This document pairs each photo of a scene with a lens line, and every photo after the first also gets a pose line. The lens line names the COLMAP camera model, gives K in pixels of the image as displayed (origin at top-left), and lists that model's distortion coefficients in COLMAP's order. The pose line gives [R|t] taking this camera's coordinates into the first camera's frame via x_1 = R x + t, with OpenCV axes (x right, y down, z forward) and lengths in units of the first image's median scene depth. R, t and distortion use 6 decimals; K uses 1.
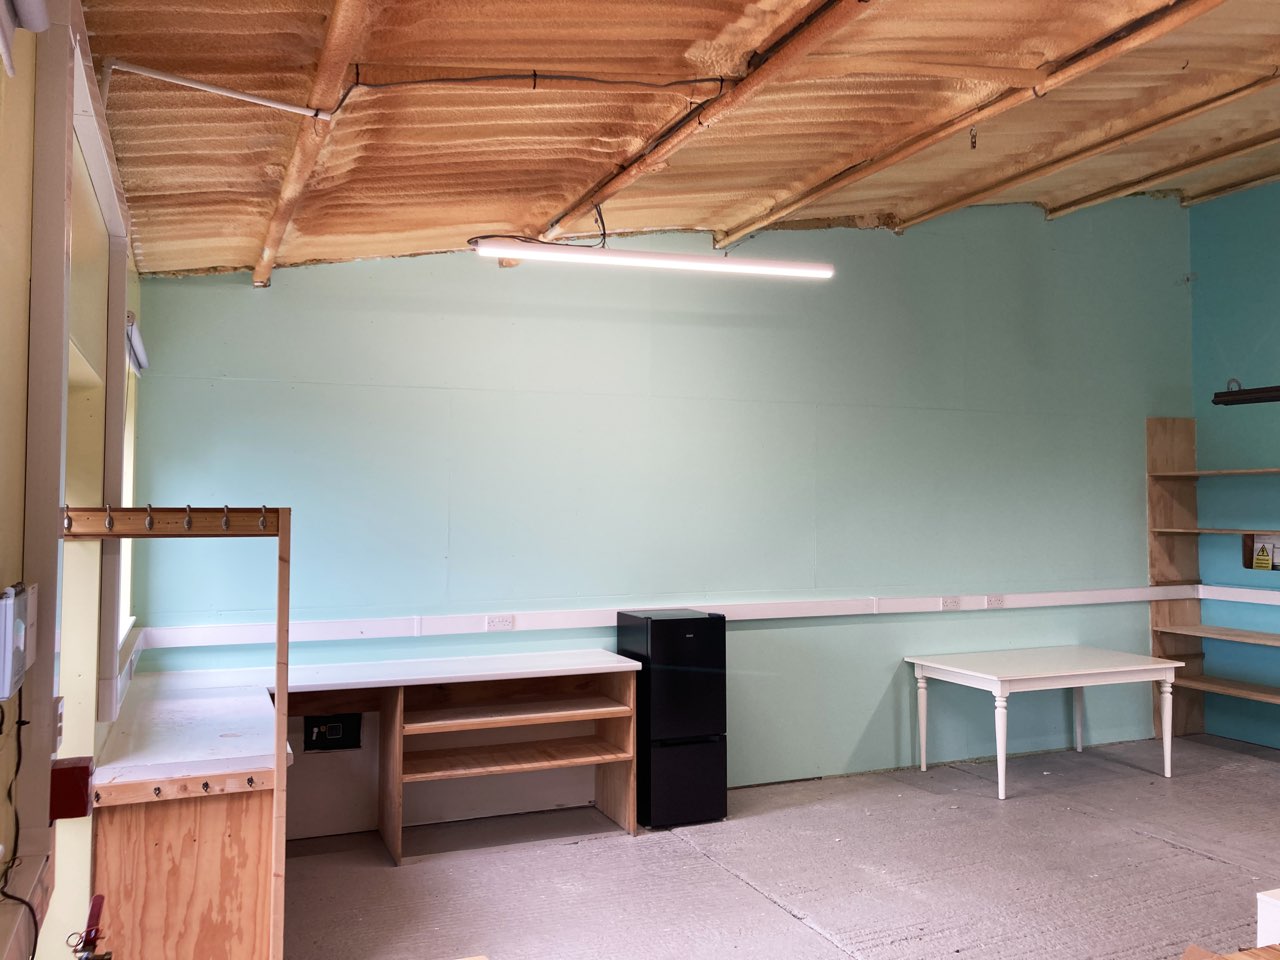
lens RADIAL K [[1048.7, 0, 630.3], [0, 1048.7, 461.0], [0, 0, 1]] dist [0.000453, 0.012118]
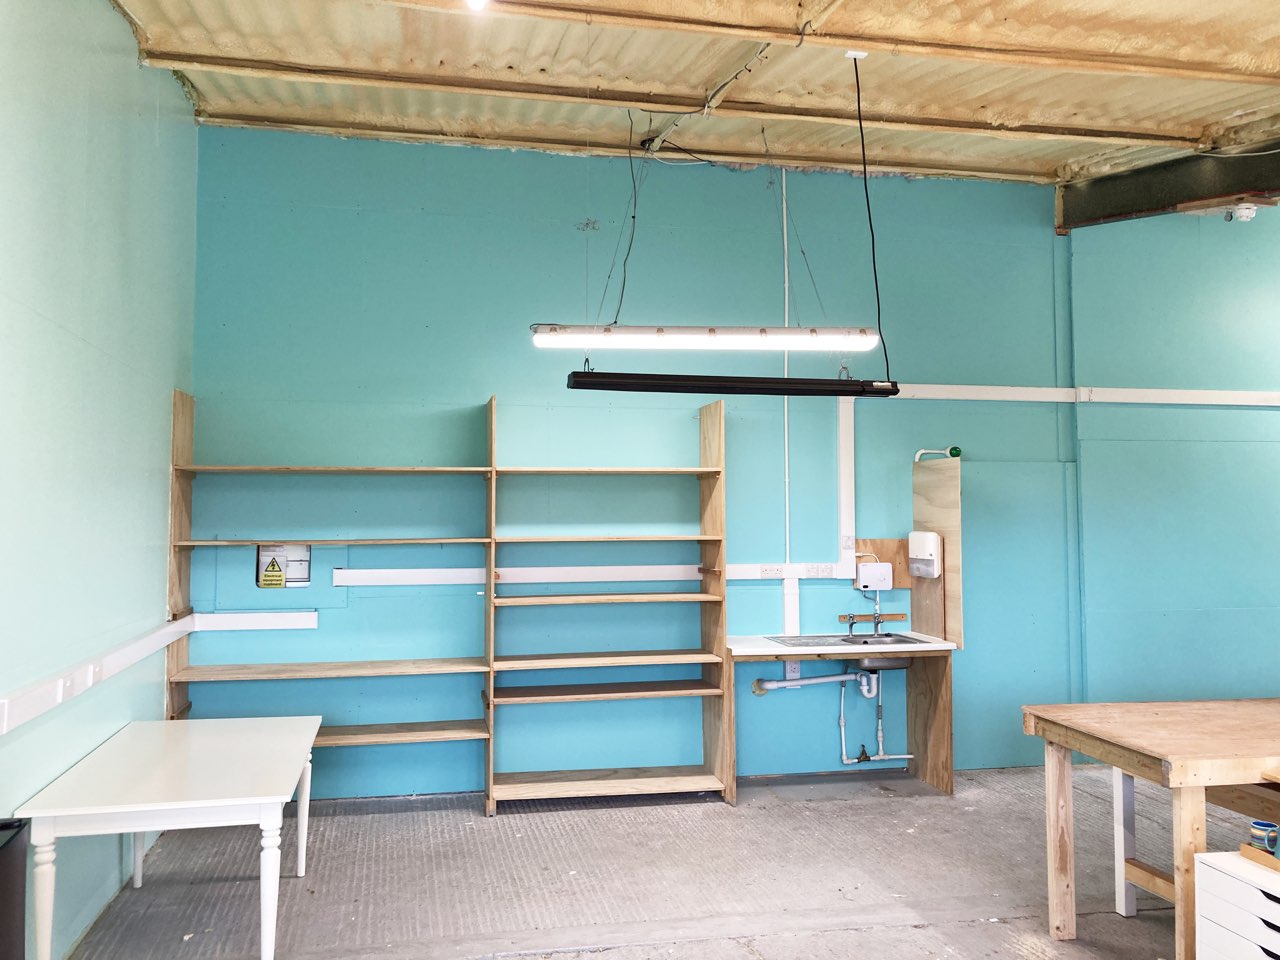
lens RADIAL K [[1048.7, 0, 630.3], [0, 1048.7, 461.0], [0, 0, 1]] dist [0.000453, 0.012118]
pose [[0.181739, 0.049815, 0.982084, -0.178534], [-0.044257, 0.998118, -0.042438, 0.027395], [-0.982350, -0.035752, 0.183602, 0.606421]]
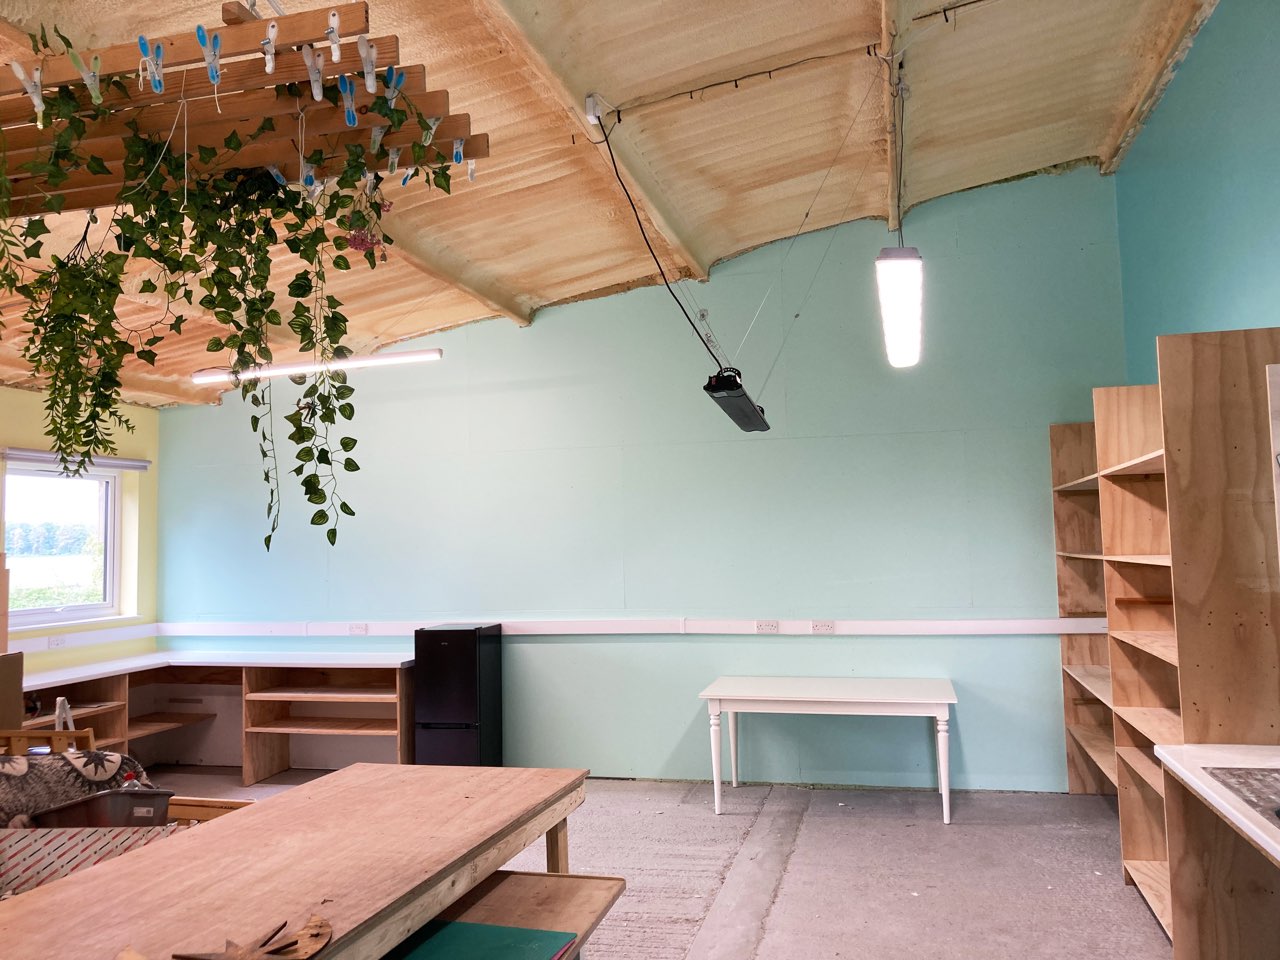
lens RADIAL K [[1061.9, 0, 639.2], [0, 1061.9, 455.5], [0, 0, 1]] dist [0.049813, 0.000399]
pose [[0.805393, -0.063360, -0.589345, 0.811235], [0.051965, 0.997990, -0.036278, -0.001726], [0.590459, -0.001407, 0.807067, 0.074956]]
